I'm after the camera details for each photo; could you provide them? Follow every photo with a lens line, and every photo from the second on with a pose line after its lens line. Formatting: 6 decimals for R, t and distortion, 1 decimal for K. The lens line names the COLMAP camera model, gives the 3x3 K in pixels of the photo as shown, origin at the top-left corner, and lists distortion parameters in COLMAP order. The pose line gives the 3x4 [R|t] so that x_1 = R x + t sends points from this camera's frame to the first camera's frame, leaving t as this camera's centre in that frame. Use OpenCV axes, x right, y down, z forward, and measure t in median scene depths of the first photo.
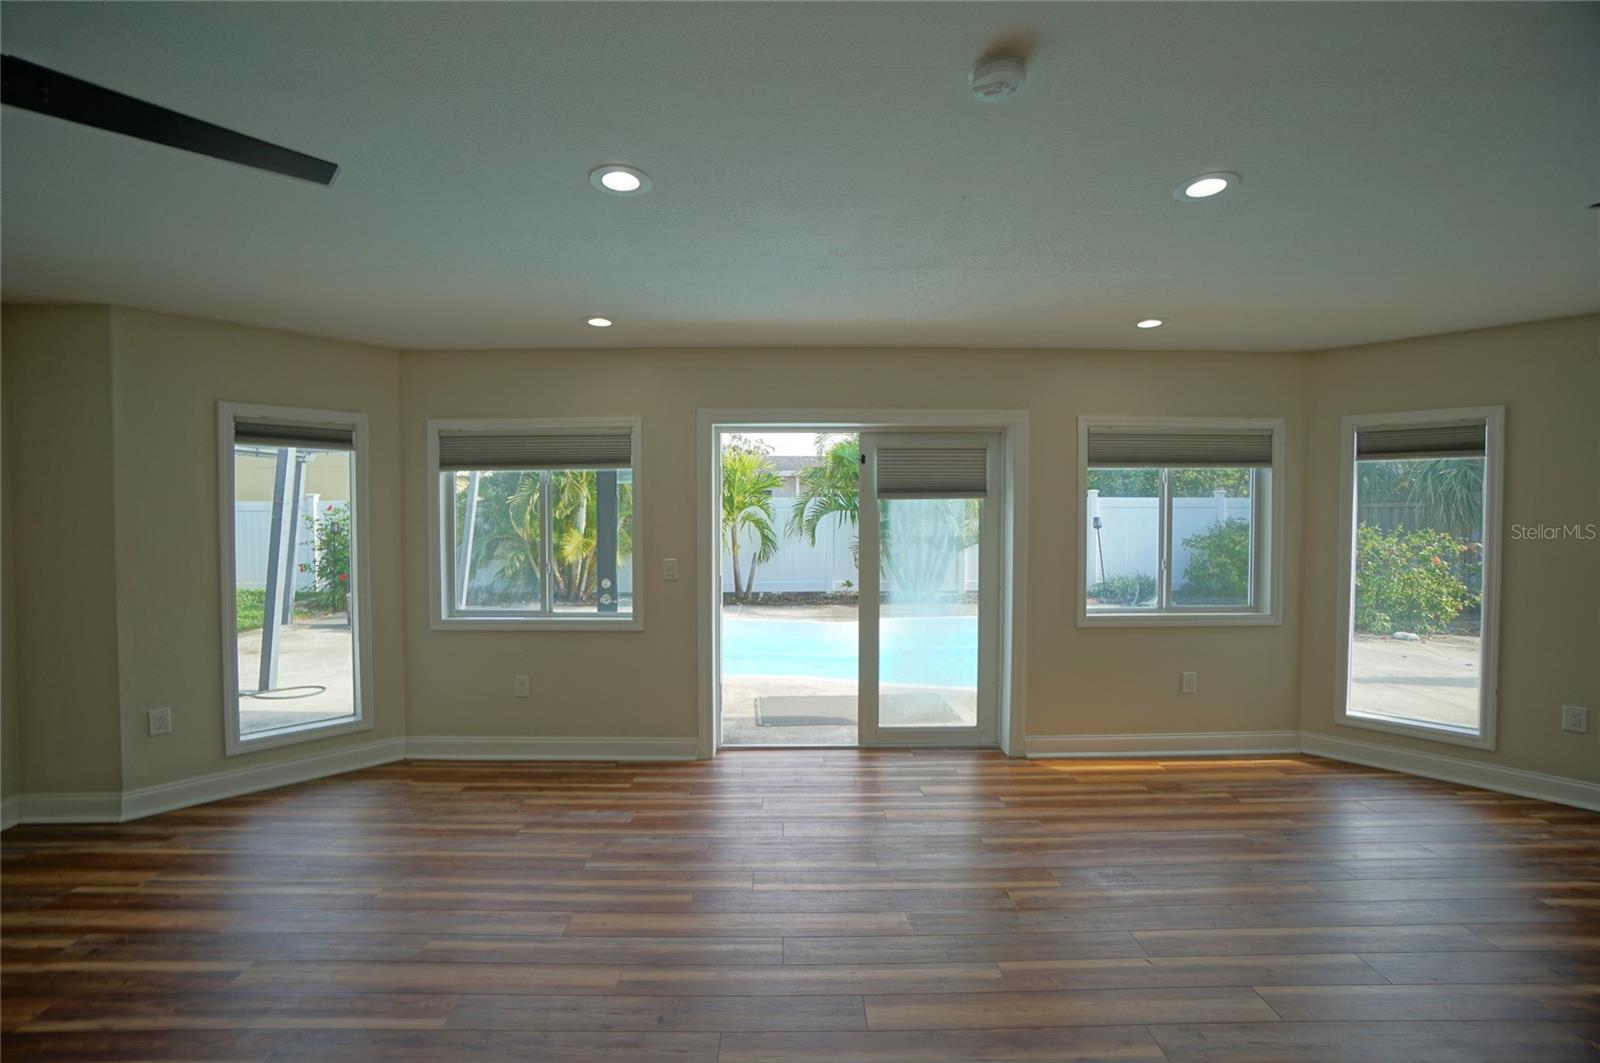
lens RADIAL K [[706.2, 0, 754.5], [0, 706.2, 531.6], [0, 0, 1]] dist [-0.030670, 0.000812]
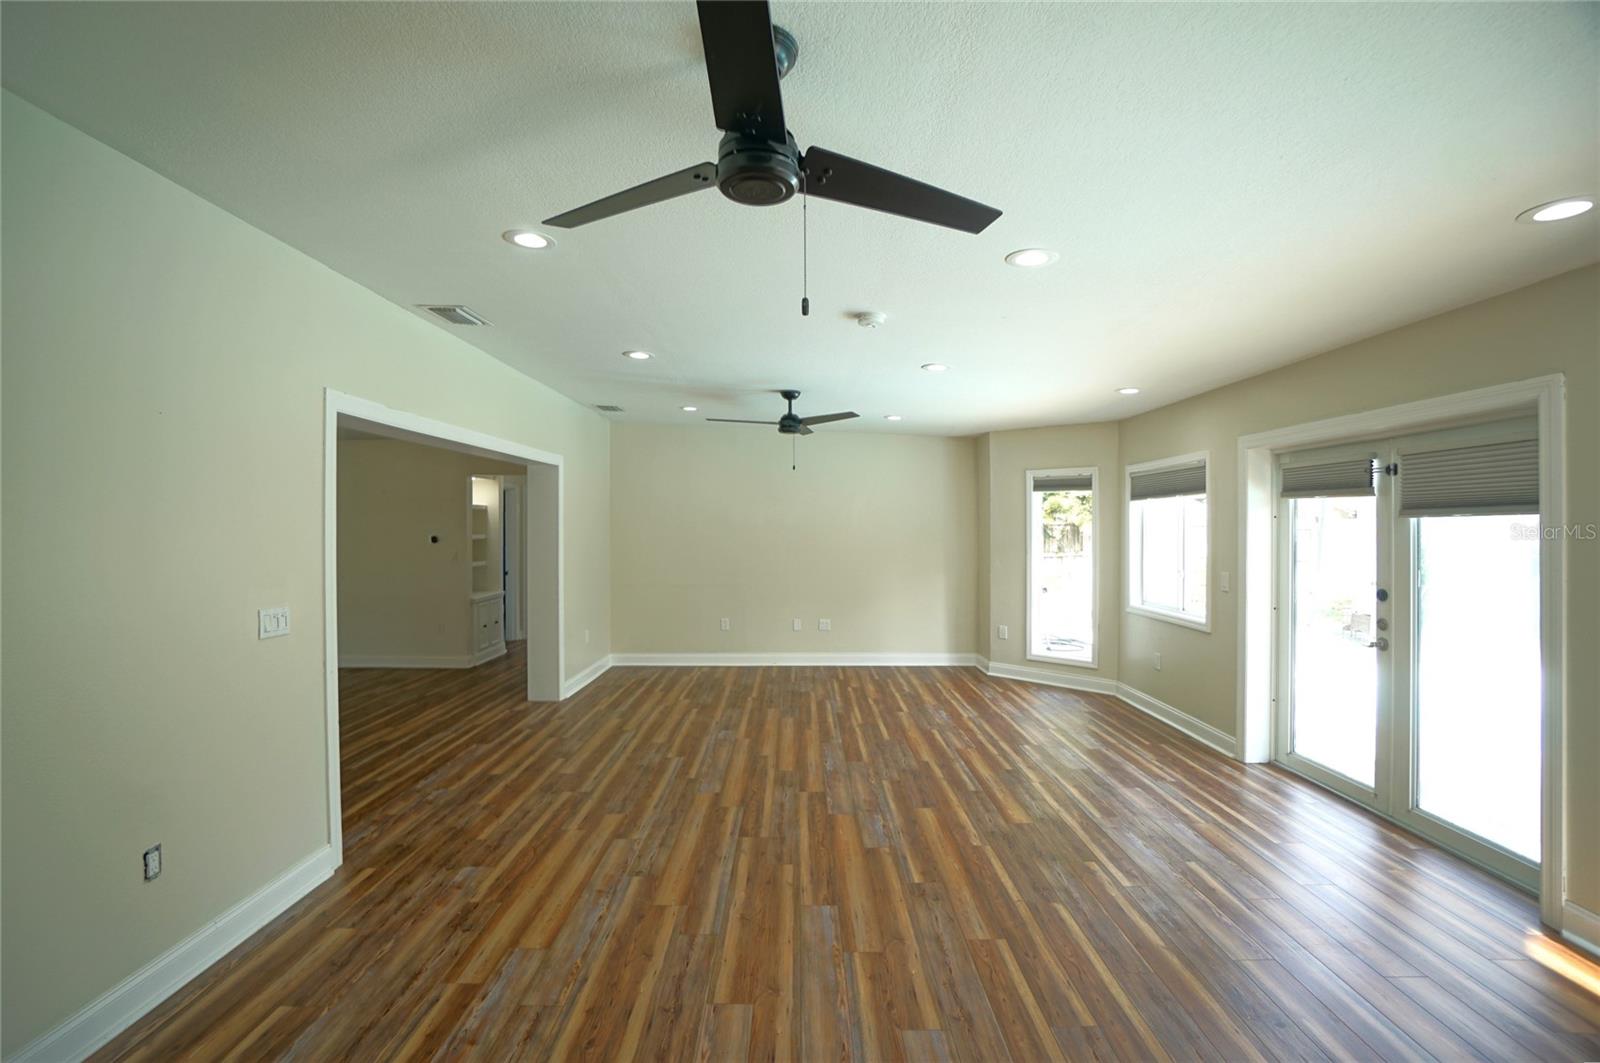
lens RADIAL K [[706.2, 0, 754.5], [0, 706.2, 531.6], [0, 0, 1]] dist [-0.030670, 0.000812]
pose [[-0.047399, 0.016589, -0.998738, 0.336314], [-0.003013, 0.999855, 0.016750, -0.014416], [0.998871, 0.003803, -0.047343, 0.099207]]
